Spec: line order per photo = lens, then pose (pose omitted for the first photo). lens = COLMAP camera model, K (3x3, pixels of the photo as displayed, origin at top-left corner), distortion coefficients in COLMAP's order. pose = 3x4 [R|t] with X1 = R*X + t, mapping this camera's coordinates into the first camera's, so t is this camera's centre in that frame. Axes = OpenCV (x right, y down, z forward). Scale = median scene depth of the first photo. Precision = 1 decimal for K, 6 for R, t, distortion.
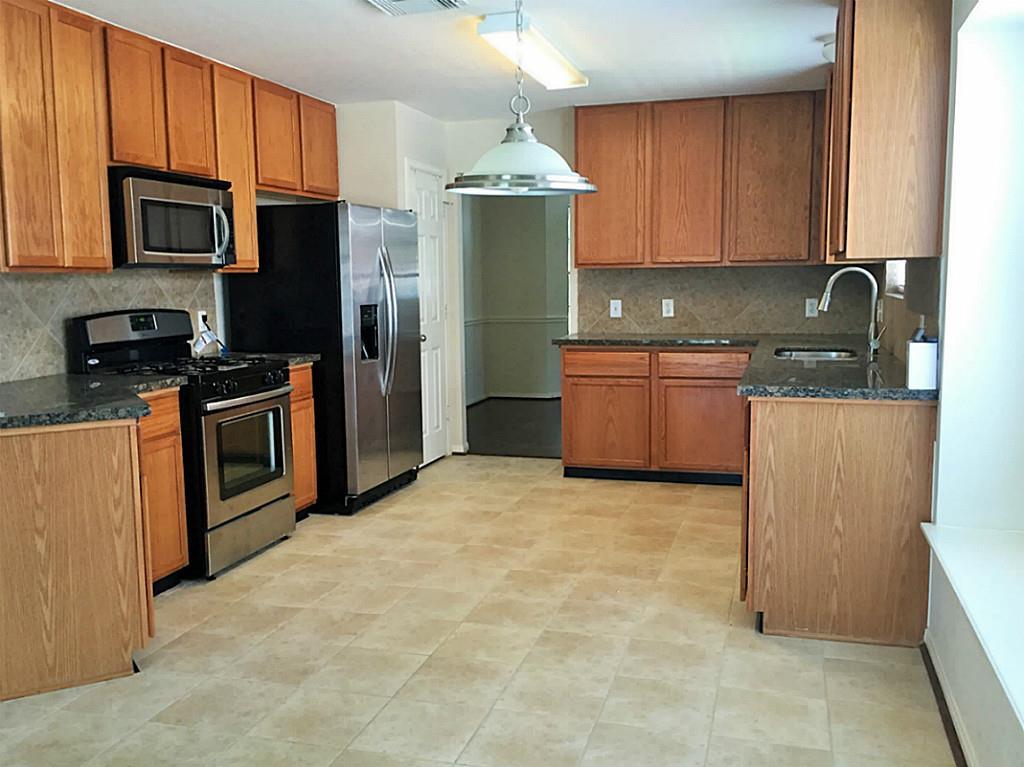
lens RADIAL K [[882.3, 0, 512.0], [0, 882.3, 383.5], [0, 0, 1]] dist [0.085428, -0.101269]
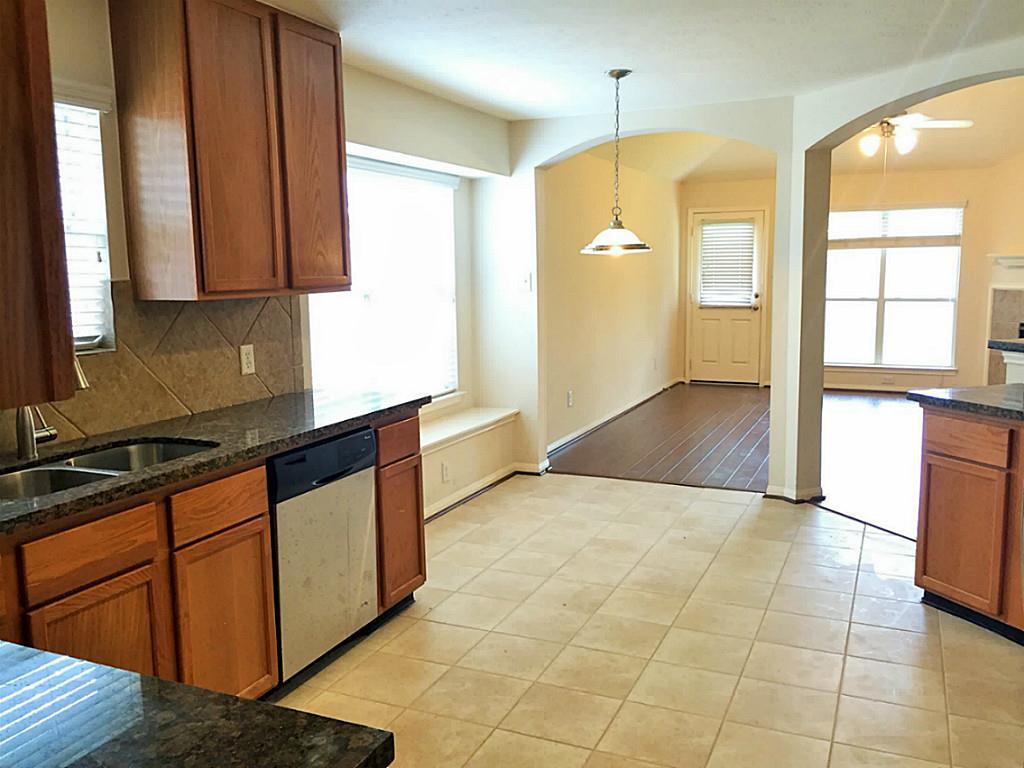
lens RADIAL K [[882.3, 0, 512.0], [0, 882.3, 384.0], [0, 0, 1]] dist [0.085428, -0.101269]
pose [[-0.992674, 0.011216, 0.120303, 0.001881], [0.042746, 0.963888, 0.262854, -0.312223], [-0.113011, 0.266071, -0.957306, 2.038565]]
